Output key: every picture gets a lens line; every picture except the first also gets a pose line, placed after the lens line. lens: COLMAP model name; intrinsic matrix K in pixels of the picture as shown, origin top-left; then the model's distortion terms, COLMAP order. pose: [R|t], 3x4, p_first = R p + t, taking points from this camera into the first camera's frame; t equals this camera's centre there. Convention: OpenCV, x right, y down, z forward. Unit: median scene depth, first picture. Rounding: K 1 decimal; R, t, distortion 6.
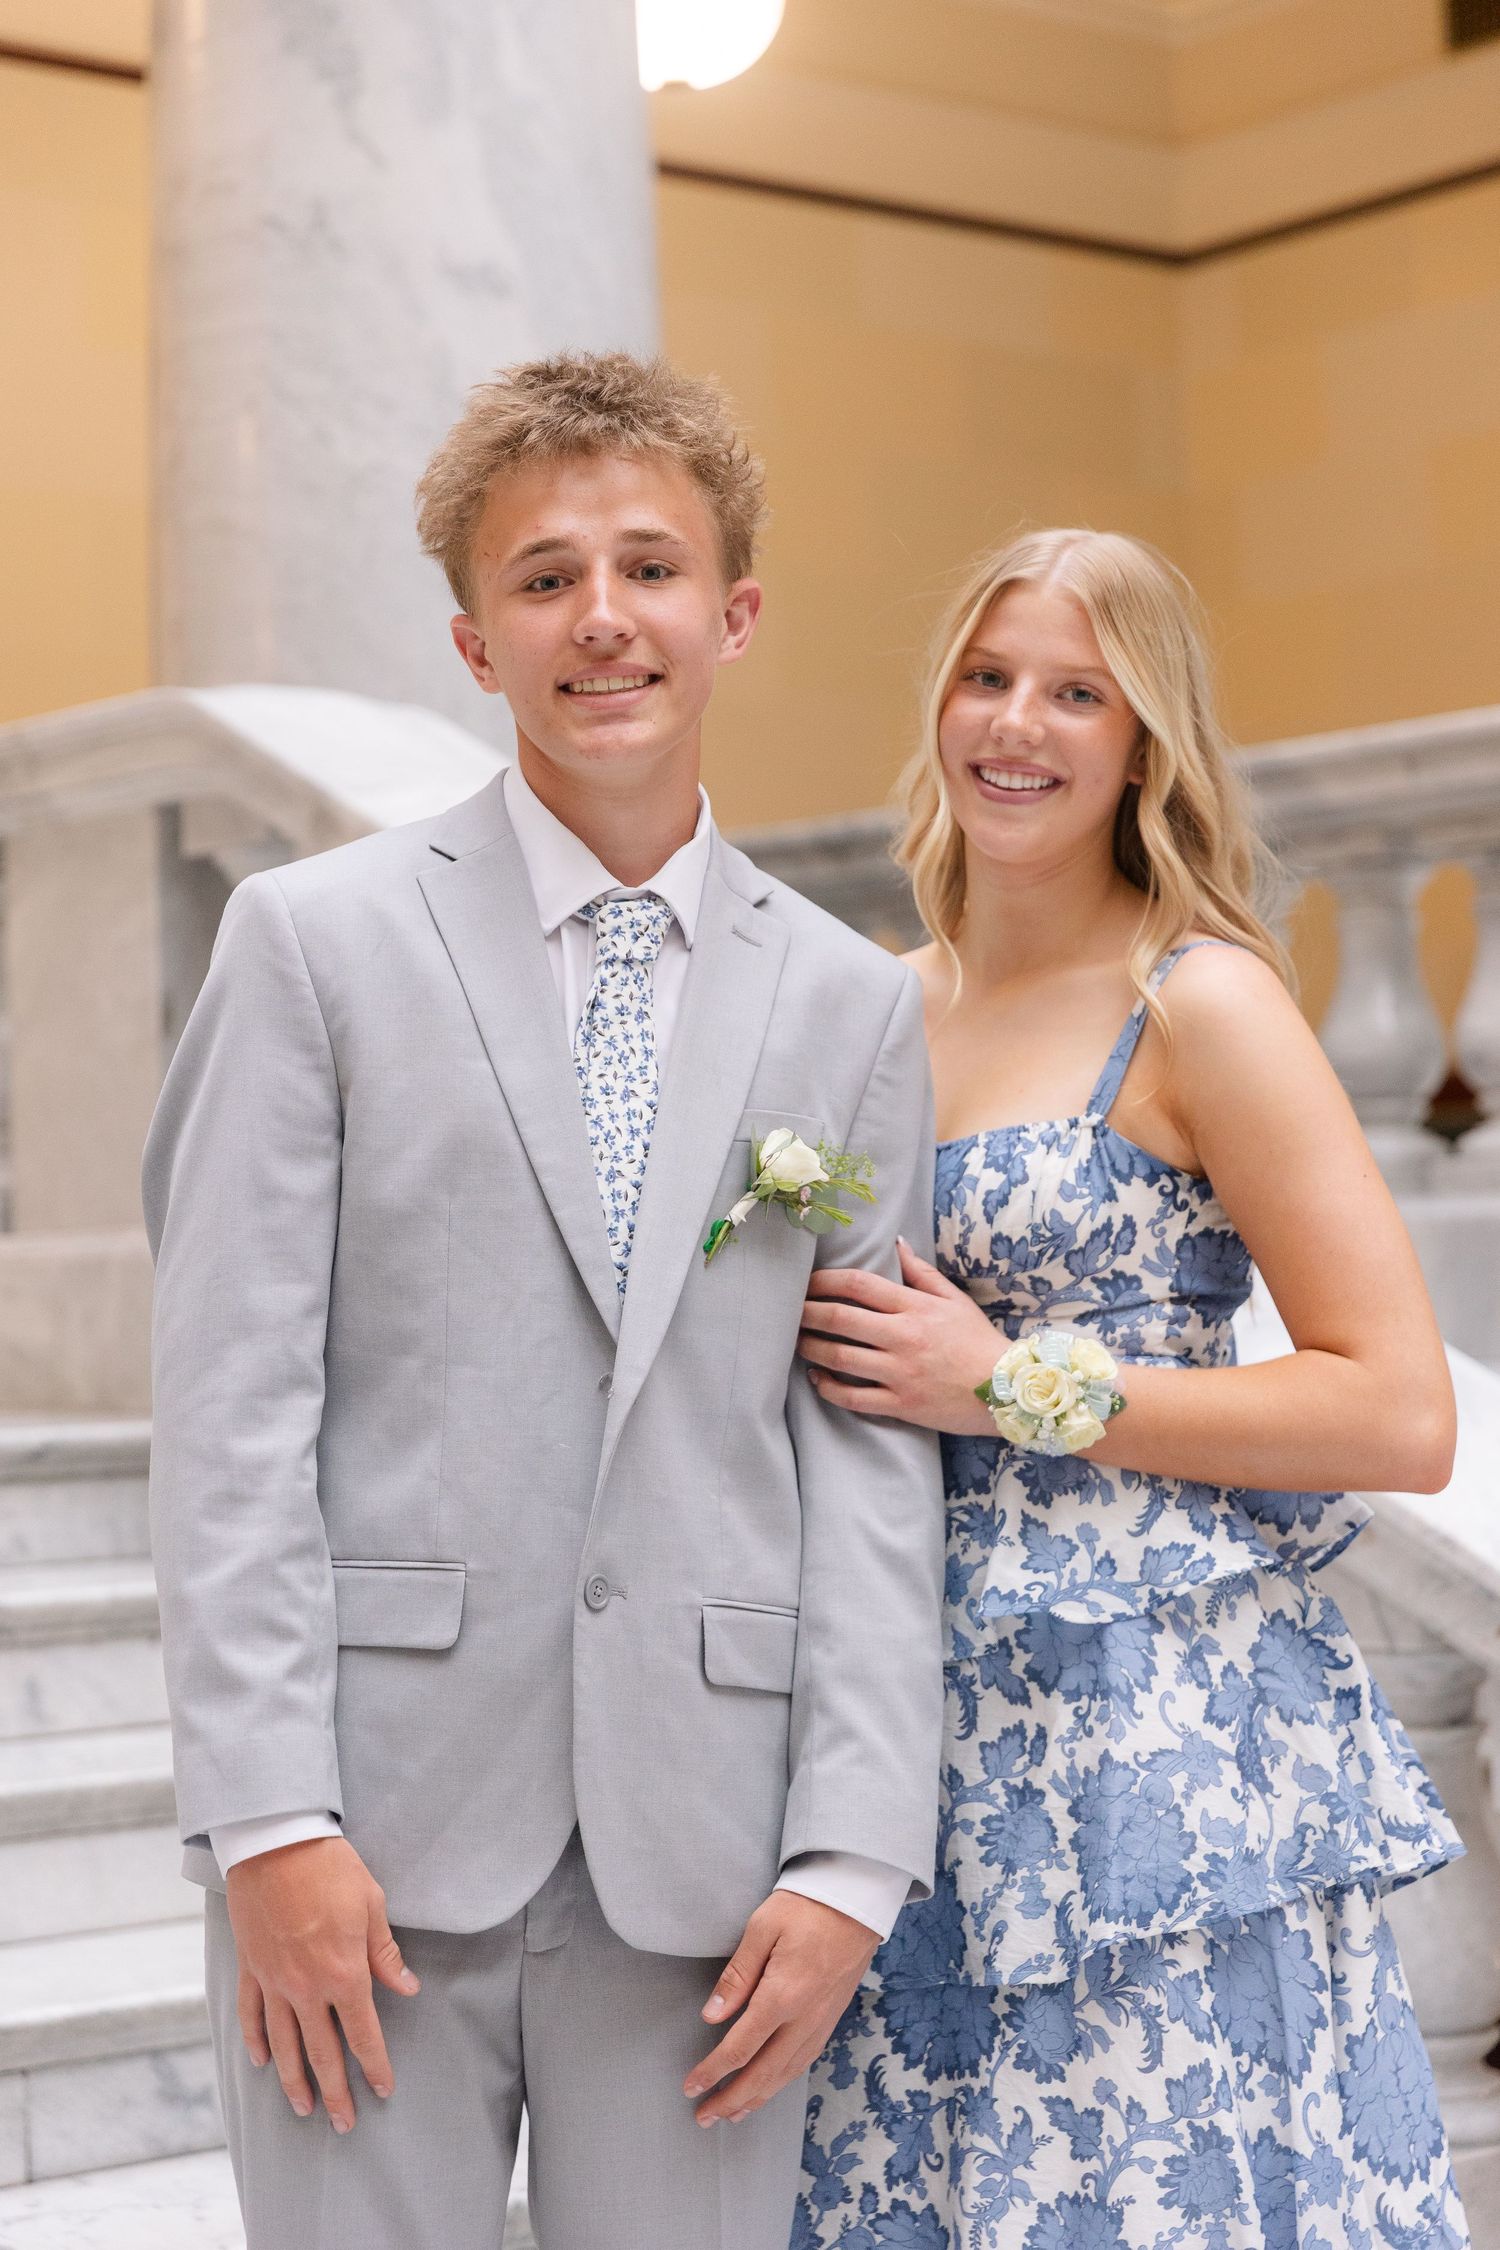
lens RADIAL K [[4255.4, 0, 750.0], [0, 4255.4, 1125.0], [0, 0, 1]] dist [0.000276, 0.097146]
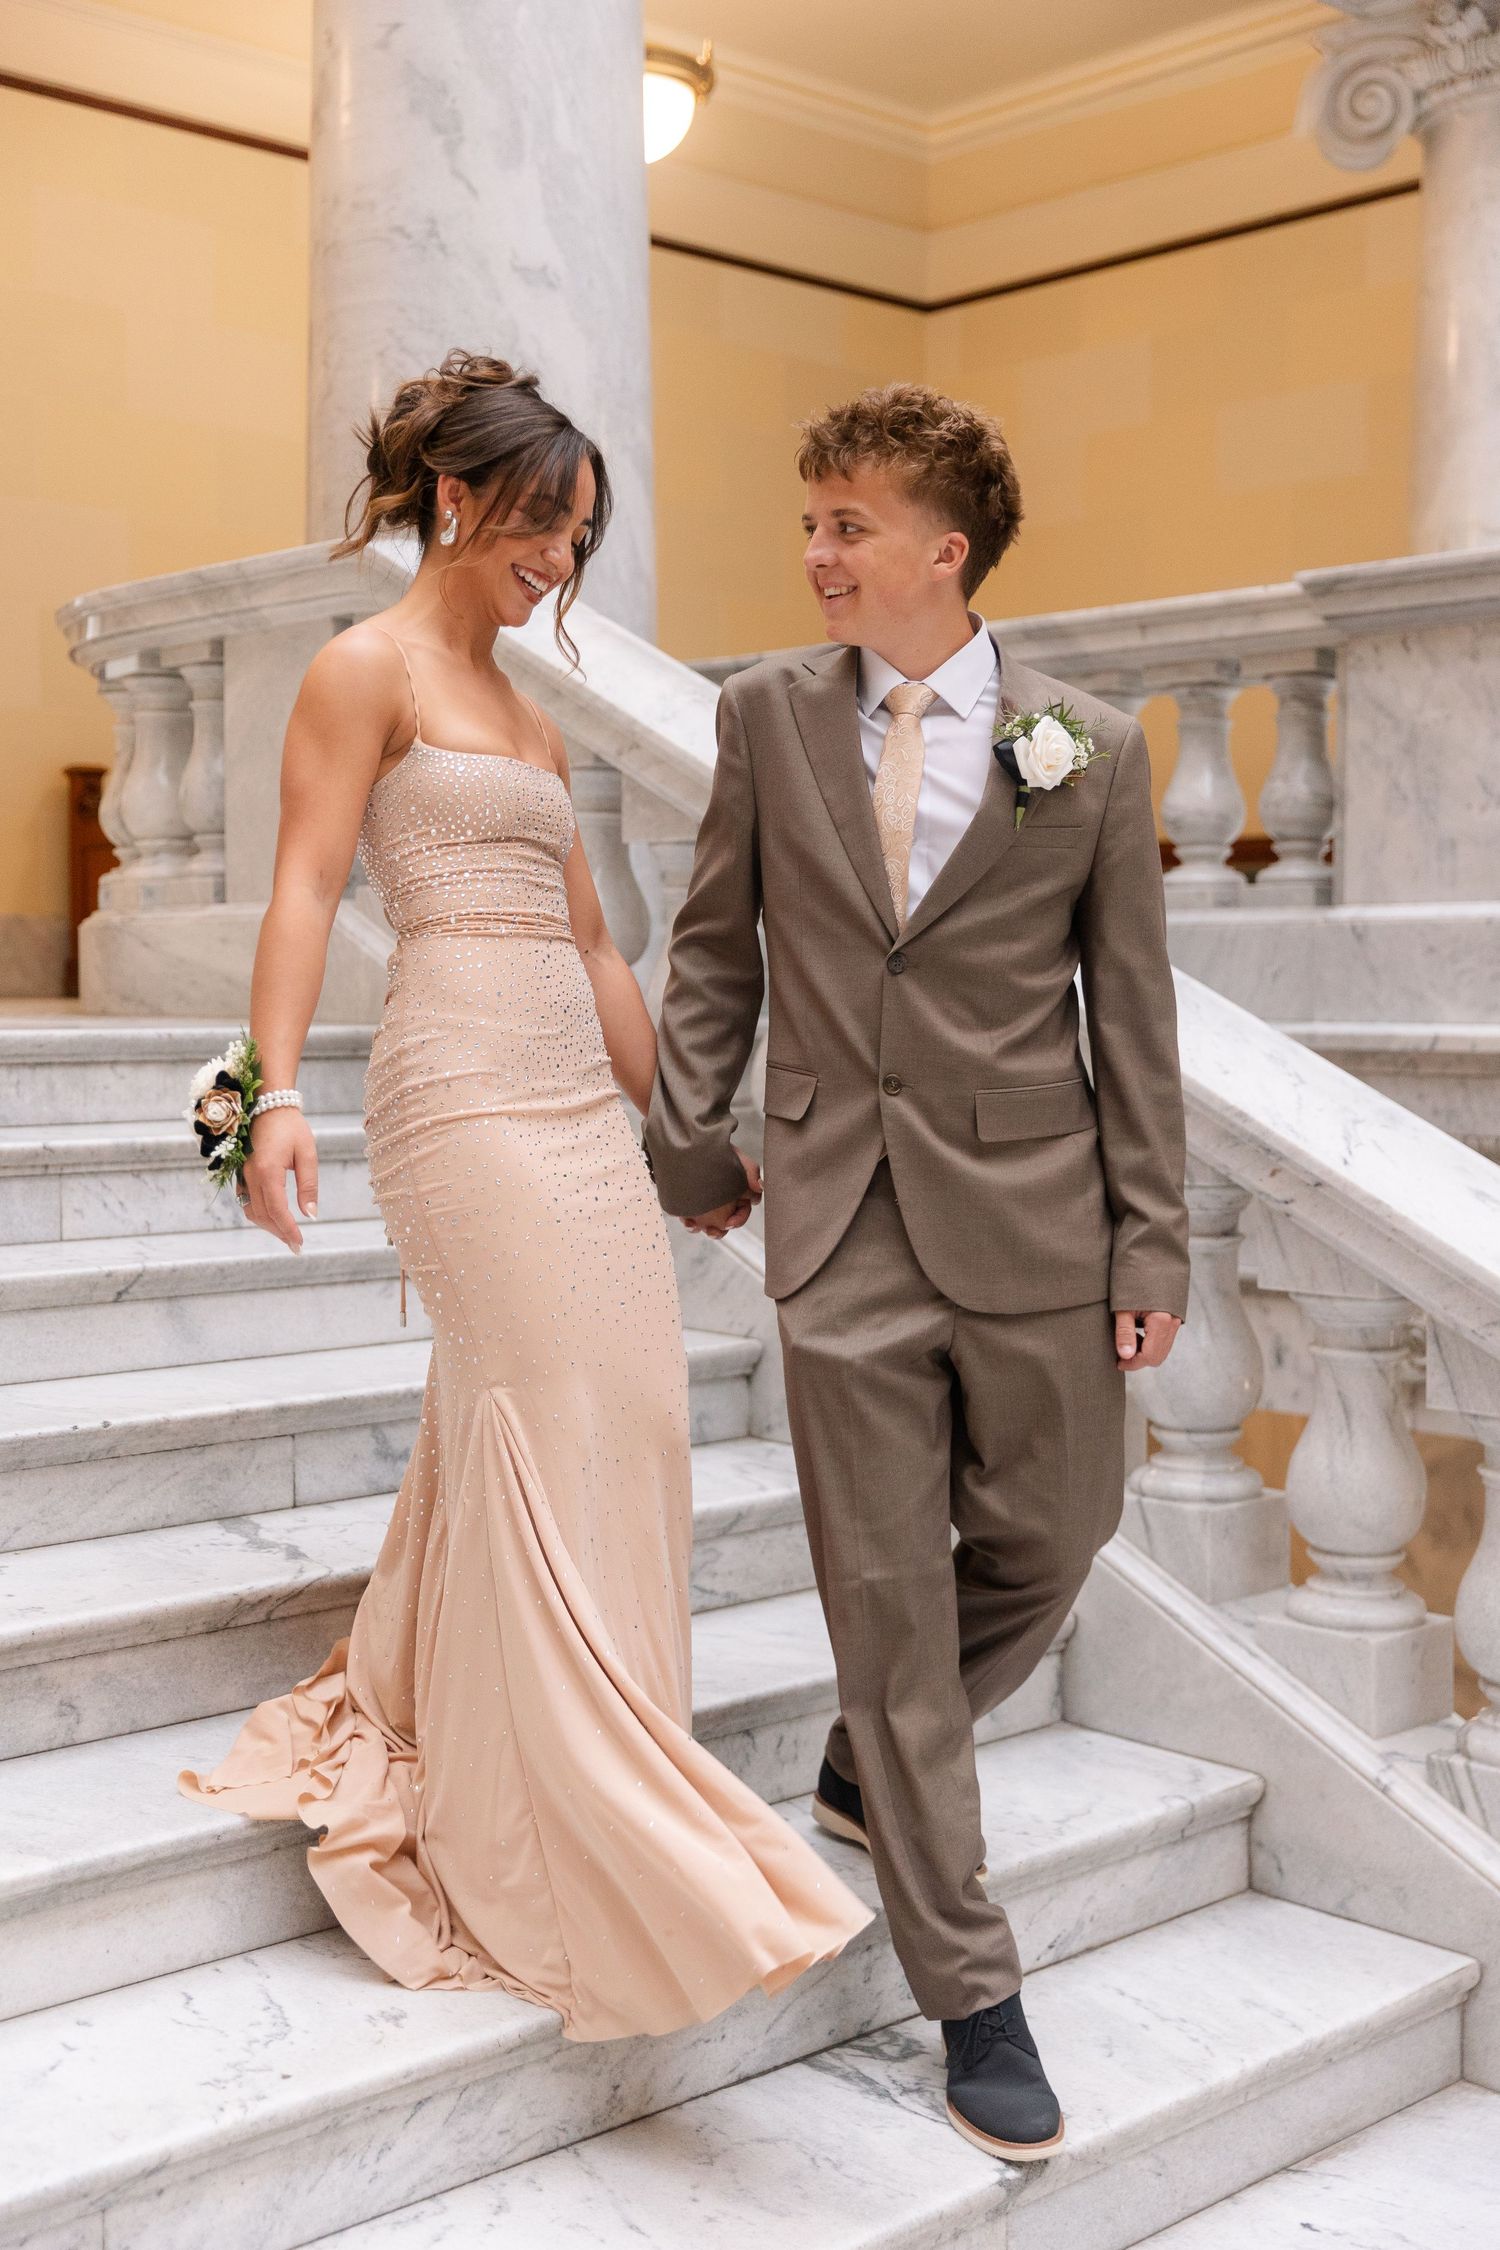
lens RADIAL K [[2715.6, 0, 750.0], [0, 2715.6, 1125.0], [0, 0, 1]] dist [0.000317, 0.031966]
pose [[0.997124, 0.029028, 0.070004, -0.054520], [-0.035133, 0.995534, 0.087621, 0.014023], [-0.067148, -0.089828, 0.993691, 0.020942]]
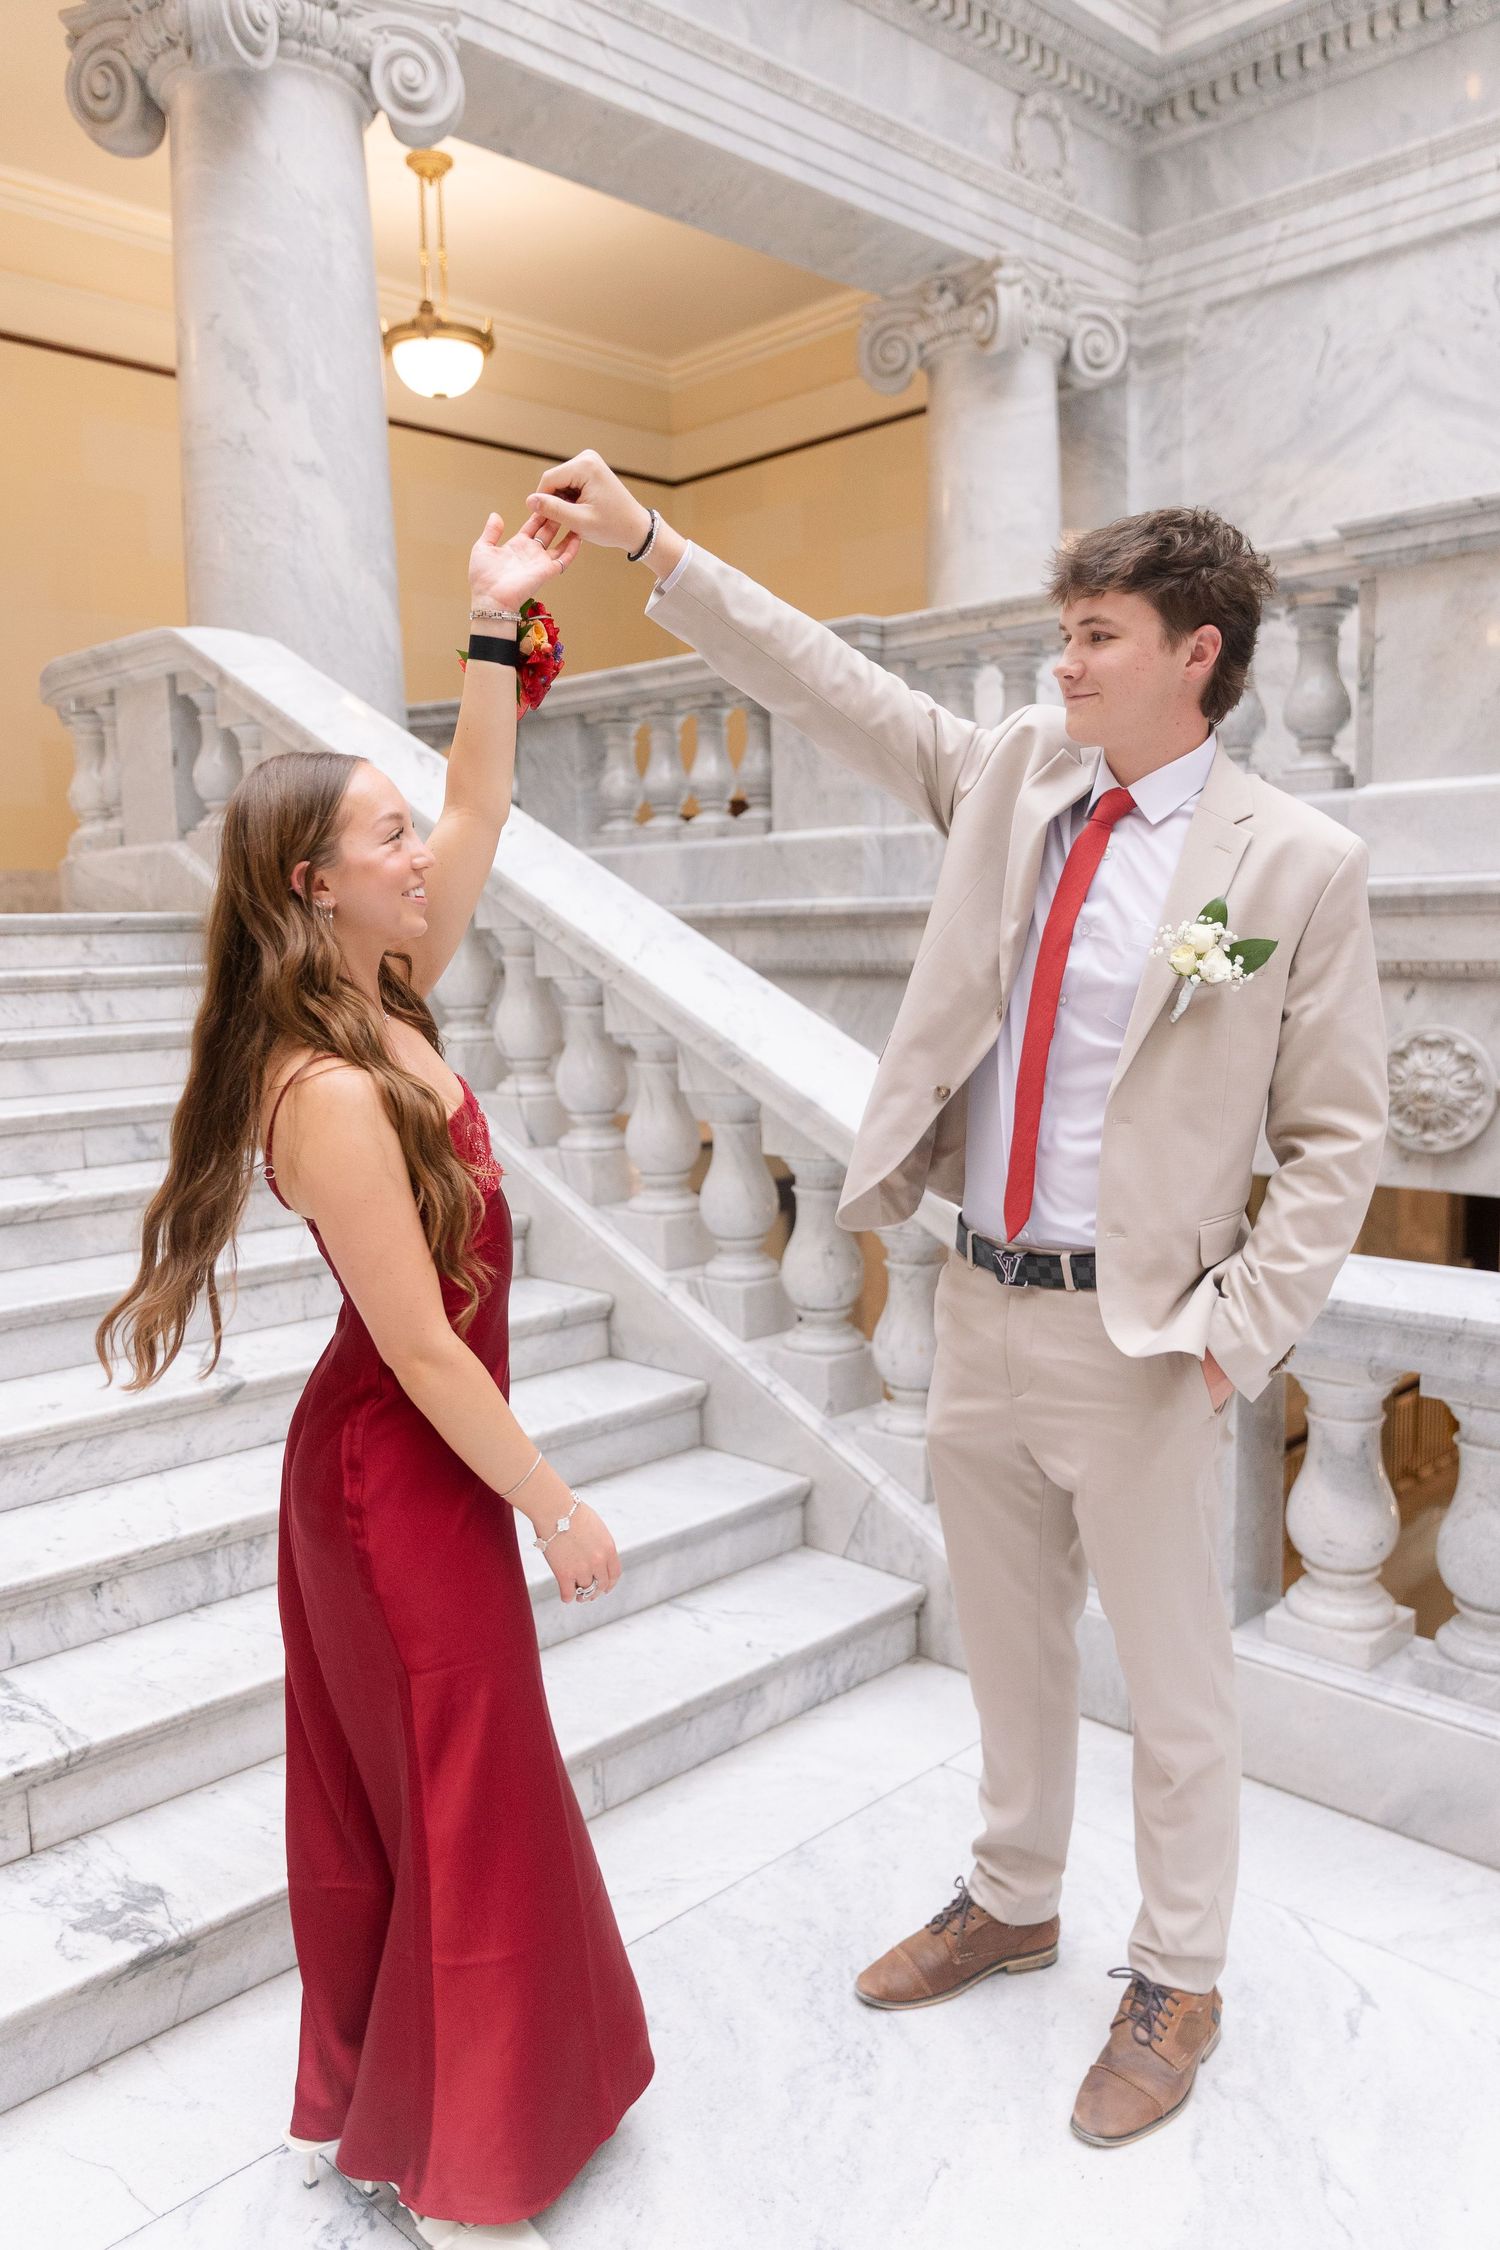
lens RADIAL K [[1695.7, 0, 742.8], [0, 1695.7, 1137.7], [0, 0, 1]] dist [0.002241, 0.012140]
pose [[0.994962, -0.004411, 0.100151, 0.101830], [-0.011819, 0.986902, 0.160890, 0.031817], [-0.099549, -0.161263, 0.981878, -0.087358]]
